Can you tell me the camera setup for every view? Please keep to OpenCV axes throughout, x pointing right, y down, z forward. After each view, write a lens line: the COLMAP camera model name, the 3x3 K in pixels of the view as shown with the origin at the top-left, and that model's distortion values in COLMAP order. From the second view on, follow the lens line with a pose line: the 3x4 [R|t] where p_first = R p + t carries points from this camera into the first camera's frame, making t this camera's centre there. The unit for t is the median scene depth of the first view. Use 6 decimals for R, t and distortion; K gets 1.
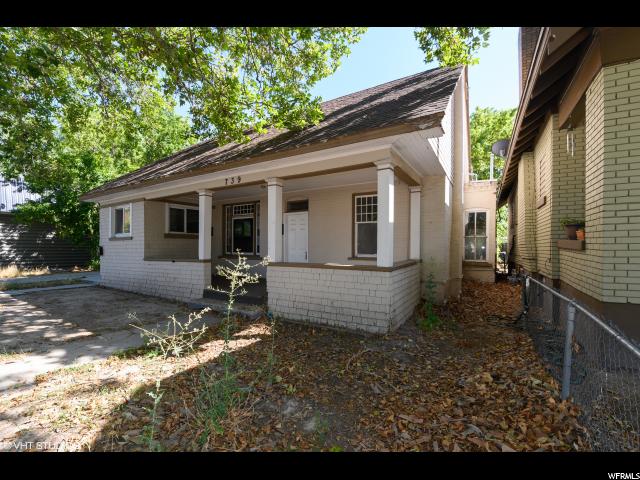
lens RADIAL K [[281.1, 0, 320.5], [0, 281.1, 246.4], [0, 0, 1]] dist [-0.019802, -0.001260]
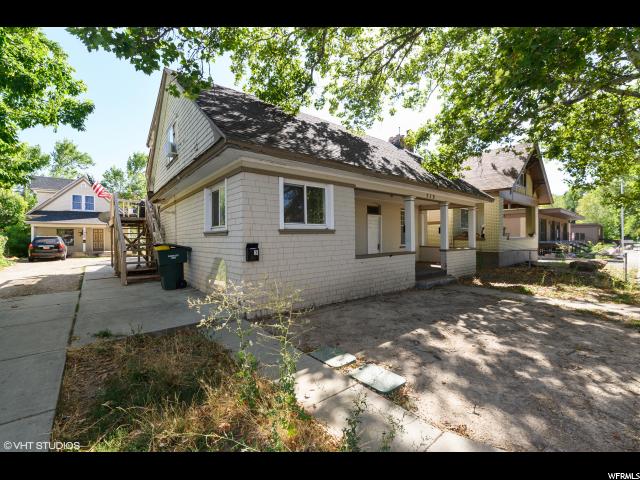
lens RADIAL K [[281.1, 0, 319.2], [0, 281.1, 239.3], [0, 0, 1]] dist [-0.019802, -0.001260]
pose [[0.342019, -0.001625, 0.939692, -1.847558], [0.005869, 0.999983, -0.000407, -0.011771], [-0.939675, 0.005654, 0.342023, 1.022628]]
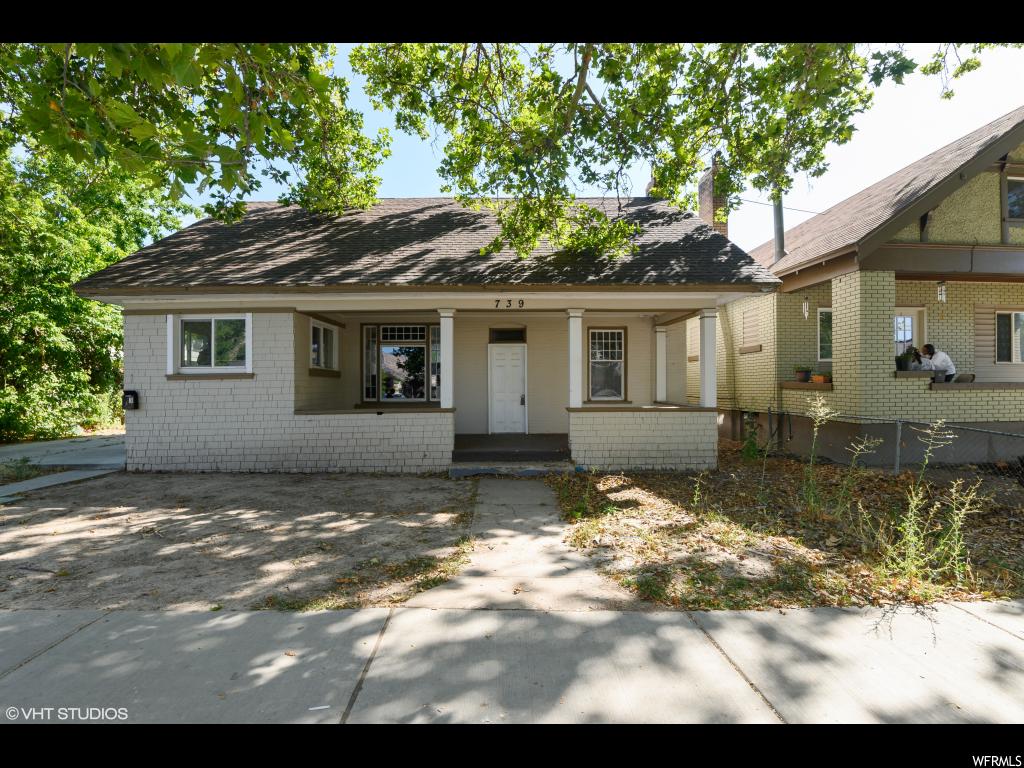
lens RADIAL K [[449.8, 0, 504.3], [0, 449.8, 382.7], [0, 0, 1]] dist [-0.019802, -0.001260]
pose [[0.852362, -0.000814, 0.522951, -0.942817], [0.004862, 0.999968, -0.006368, -0.010603], [-0.522929, 0.007971, 0.852339, -0.037888]]
